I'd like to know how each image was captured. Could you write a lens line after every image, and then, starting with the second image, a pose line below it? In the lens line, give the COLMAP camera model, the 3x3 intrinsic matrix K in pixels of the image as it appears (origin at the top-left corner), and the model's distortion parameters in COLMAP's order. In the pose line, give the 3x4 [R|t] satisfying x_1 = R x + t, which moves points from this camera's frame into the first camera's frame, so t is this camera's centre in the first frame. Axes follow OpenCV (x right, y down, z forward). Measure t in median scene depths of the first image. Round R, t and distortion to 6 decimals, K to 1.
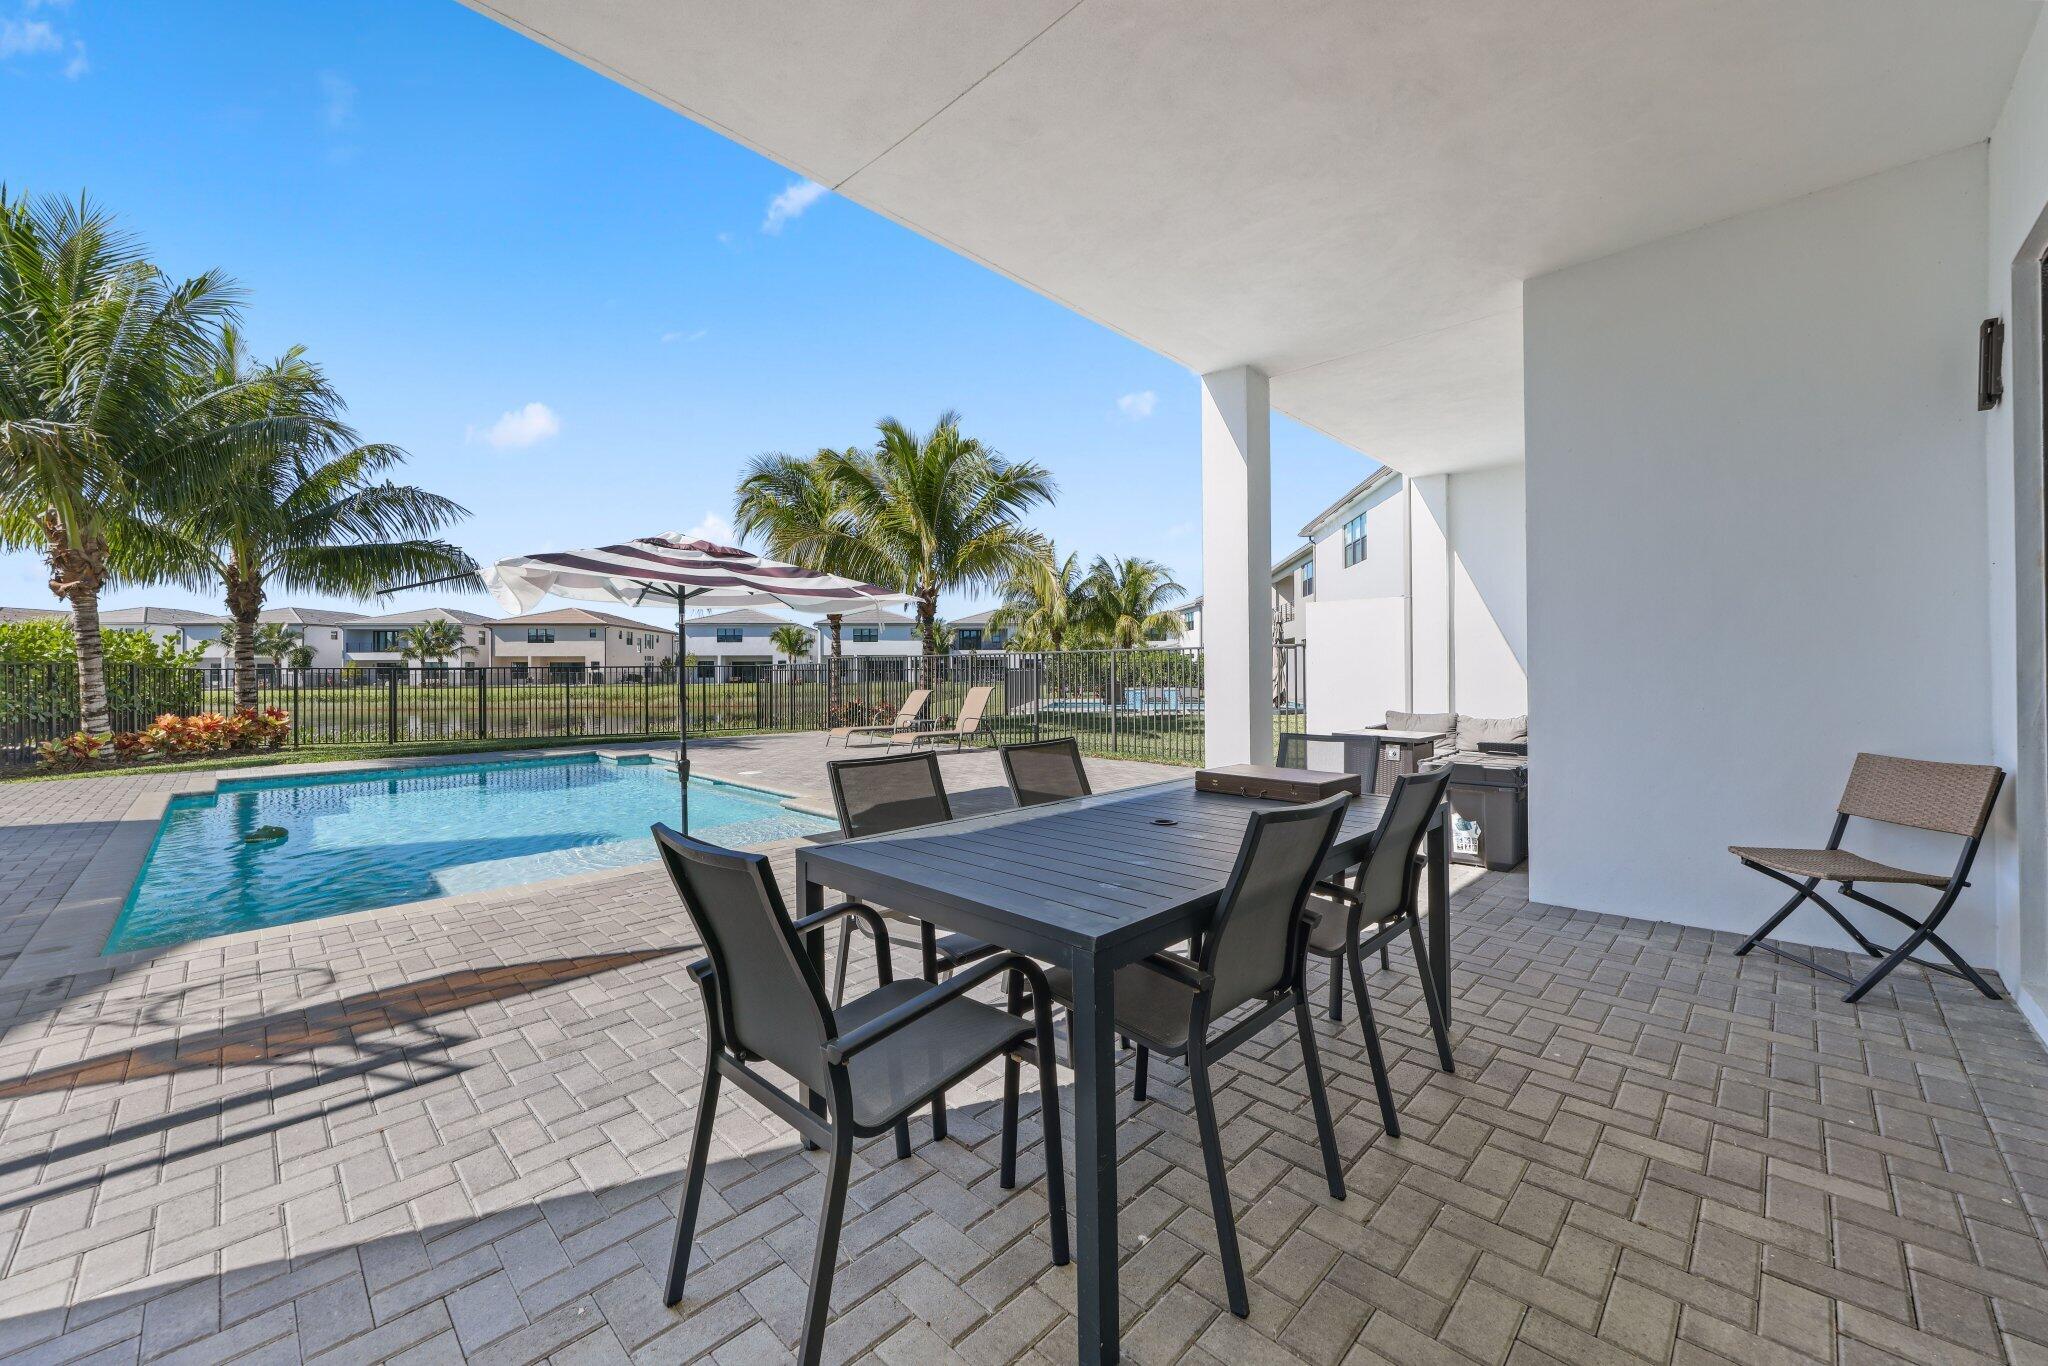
lens RADIAL K [[780.1, 0, 1035.9], [0, 780.1, 672.2], [0, 0, 1]] dist [0.002905, 0.000271]
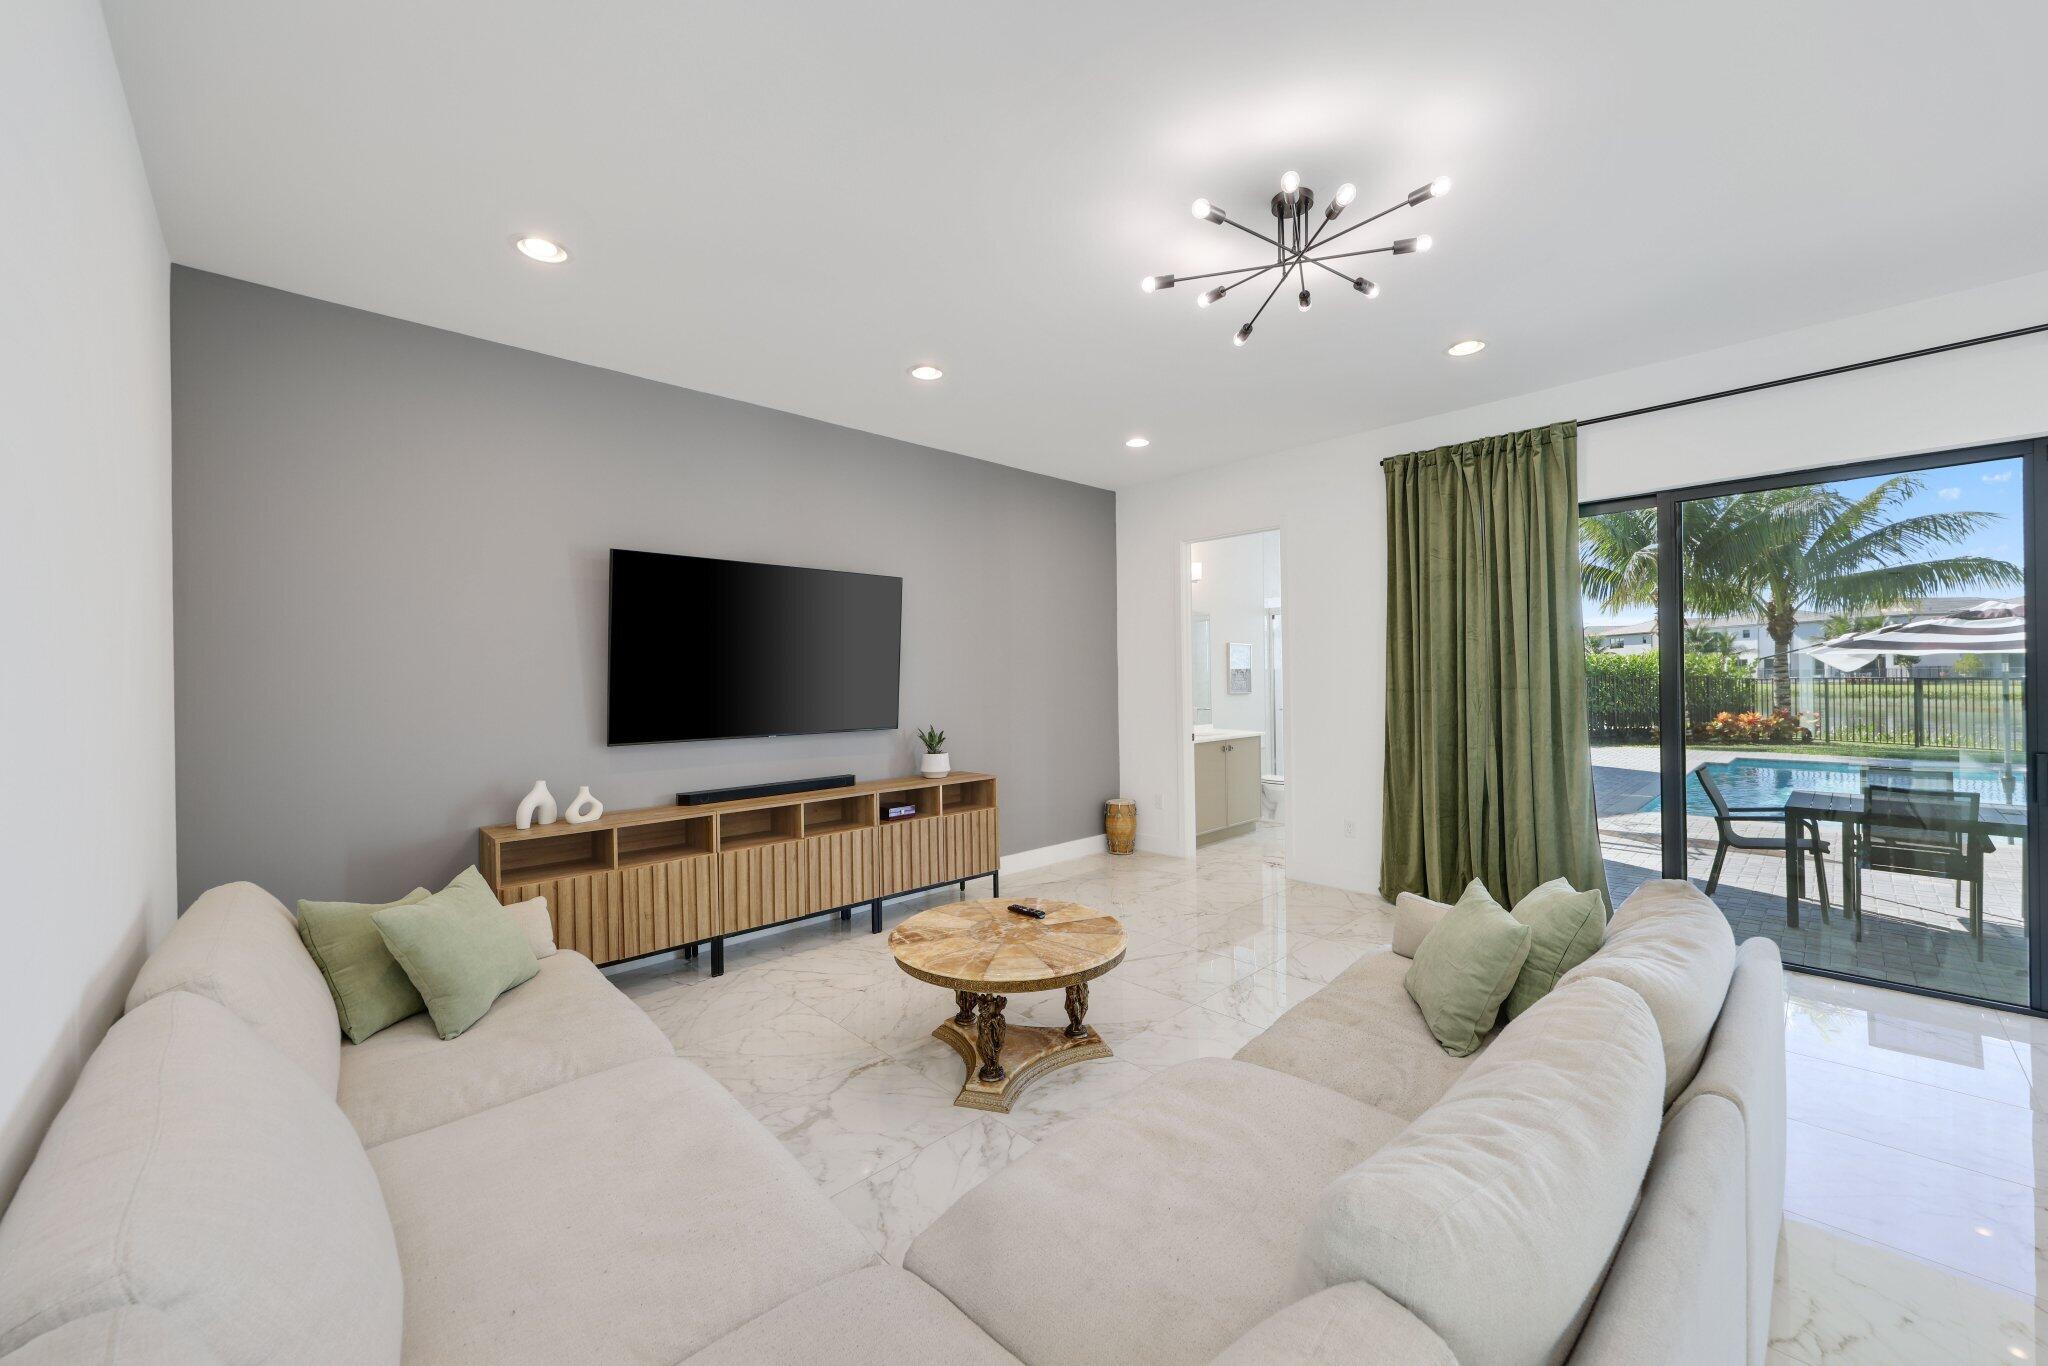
lens RADIAL K [[780.1, 0, 1013.2], [0, 780.1, 675.8], [0, 0, 1]] dist [0.002905, 0.000271]
pose [[-0.045453, 0.004707, -0.998955, 0.374525], [0.011845, 0.999921, 0.004172, -0.032117], [0.998896, -0.011643, -0.045505, -0.240410]]
